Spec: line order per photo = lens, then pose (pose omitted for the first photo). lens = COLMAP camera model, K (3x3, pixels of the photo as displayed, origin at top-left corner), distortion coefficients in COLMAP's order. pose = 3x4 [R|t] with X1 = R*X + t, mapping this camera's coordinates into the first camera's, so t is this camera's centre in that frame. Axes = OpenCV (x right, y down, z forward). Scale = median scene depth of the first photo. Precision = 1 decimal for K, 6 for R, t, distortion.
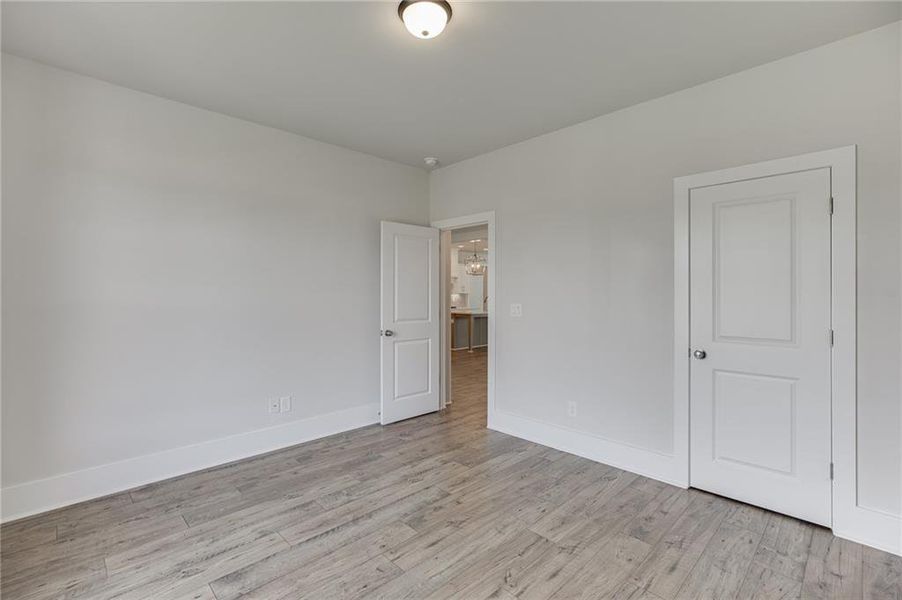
lens RADIAL K [[411.0, 0, 451.3], [0, 411.0, 294.6], [0, 0, 1]] dist [-0.003322, -0.000125]
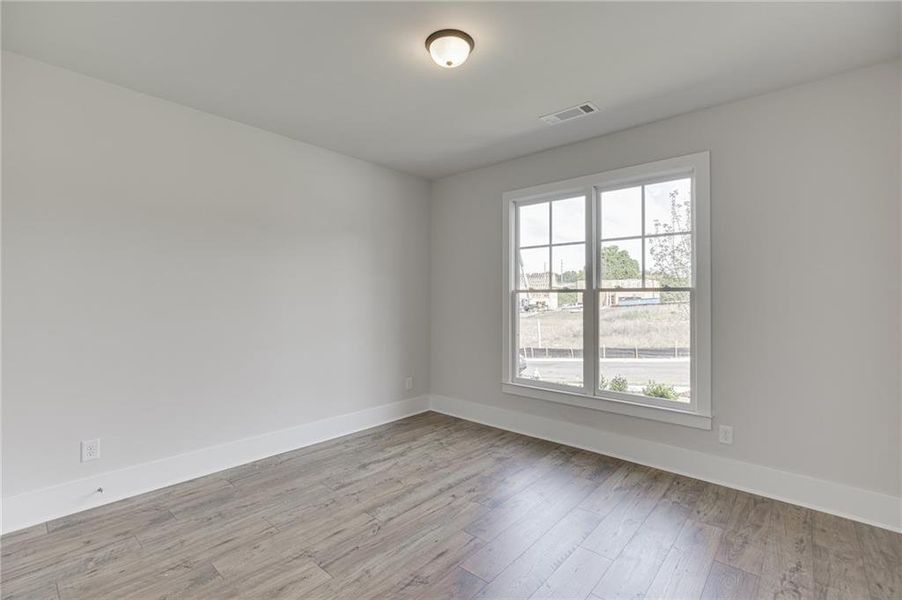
lens RADIAL K [[404.8, 0, 447.2], [0, 404.8, 294.9], [0, 0, 1]] dist [-0.010329, 0.000628]
pose [[-0.997953, -0.004064, -0.063815, 0.005252], [-0.004171, 0.999990, 0.001548, -0.013233], [0.063808, 0.001811, -0.997961, 1.724233]]
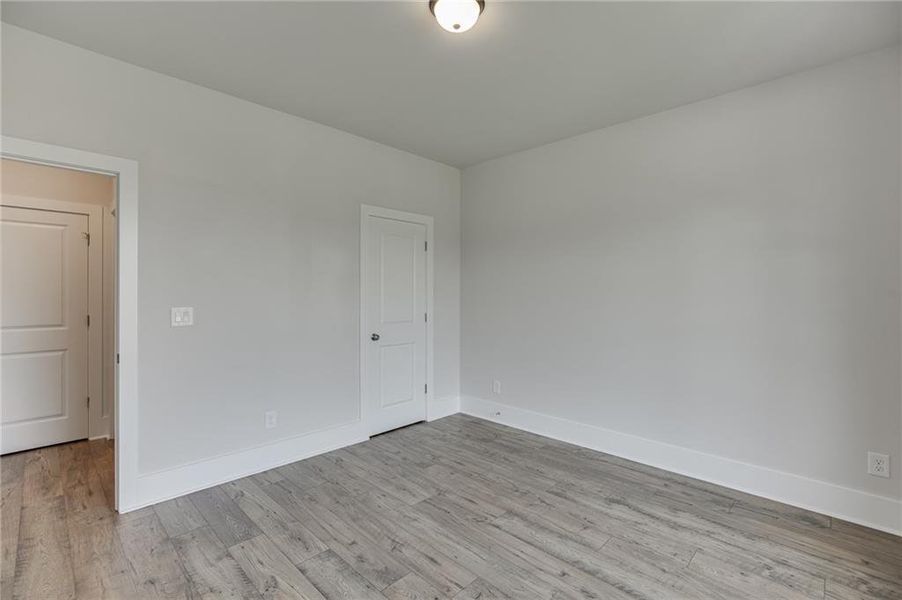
lens RADIAL K [[411.0, 0, 451.3], [0, 411.0, 294.6], [0, 0, 1]] dist [-0.003322, -0.000125]
pose [[-0.024284, -0.003289, 0.999700, -0.855120], [0.005037, 0.999981, 0.003412, 0.001962], [-0.999692, 0.005118, -0.024267, 0.858901]]
